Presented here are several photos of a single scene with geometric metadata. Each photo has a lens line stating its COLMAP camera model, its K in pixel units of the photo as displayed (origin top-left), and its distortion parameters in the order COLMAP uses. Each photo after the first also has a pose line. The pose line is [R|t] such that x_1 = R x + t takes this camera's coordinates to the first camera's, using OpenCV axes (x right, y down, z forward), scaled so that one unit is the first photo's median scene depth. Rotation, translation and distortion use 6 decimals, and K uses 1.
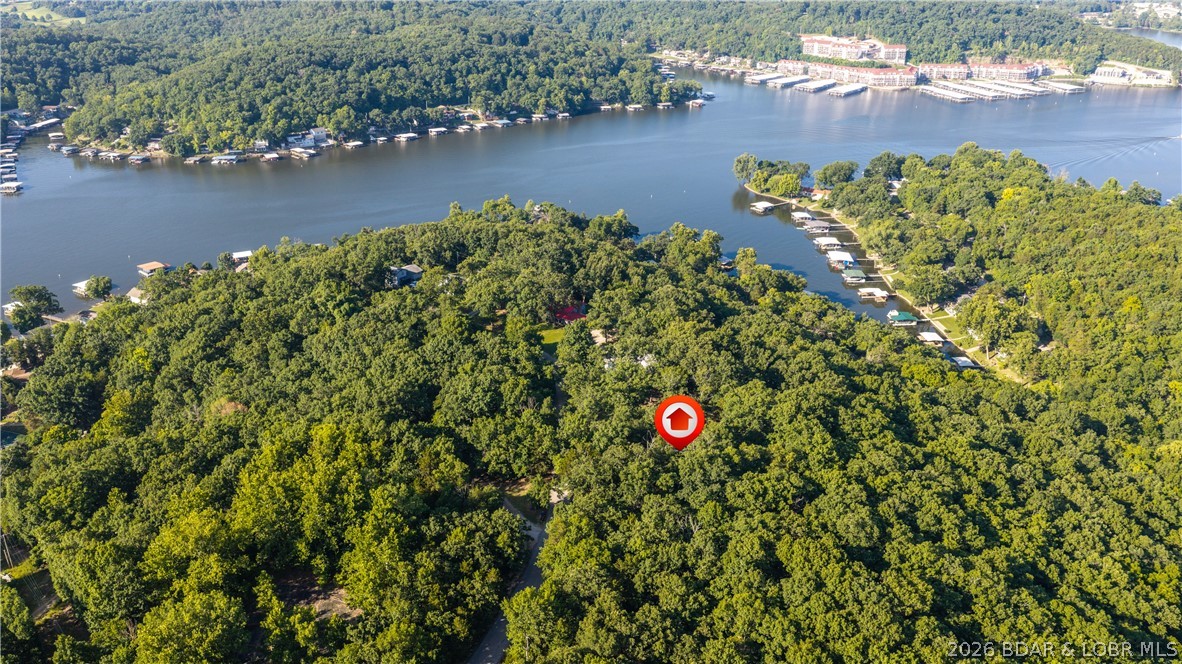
lens RADIAL K [[978.8, 0, 596.3], [0, 978.8, 334.0], [0, 0, 1]] dist [0.012736, -0.038637]
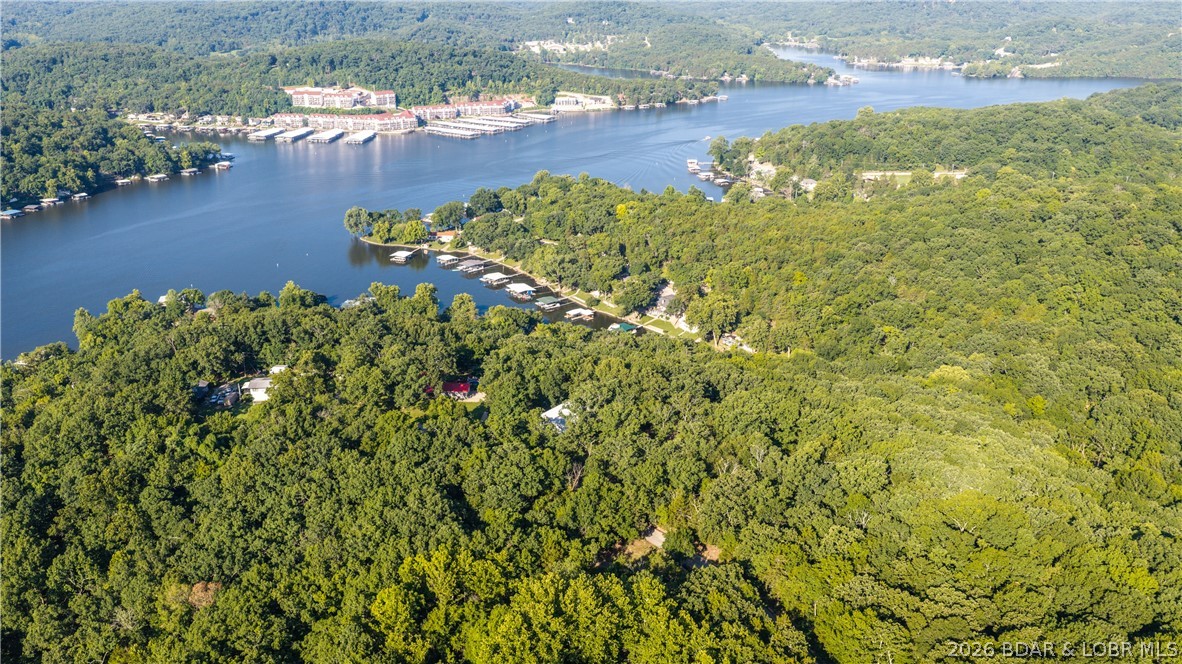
lens RADIAL K [[978.8, 0, 592.5], [0, 978.8, 336.0], [0, 0, 1]] dist [0.012736, -0.038637]
pose [[0.817848, -0.202071, 0.538787, -0.285965], [0.225772, 0.973919, 0.022558, -0.038493], [-0.529293, 0.103194, 0.842140, 0.090239]]
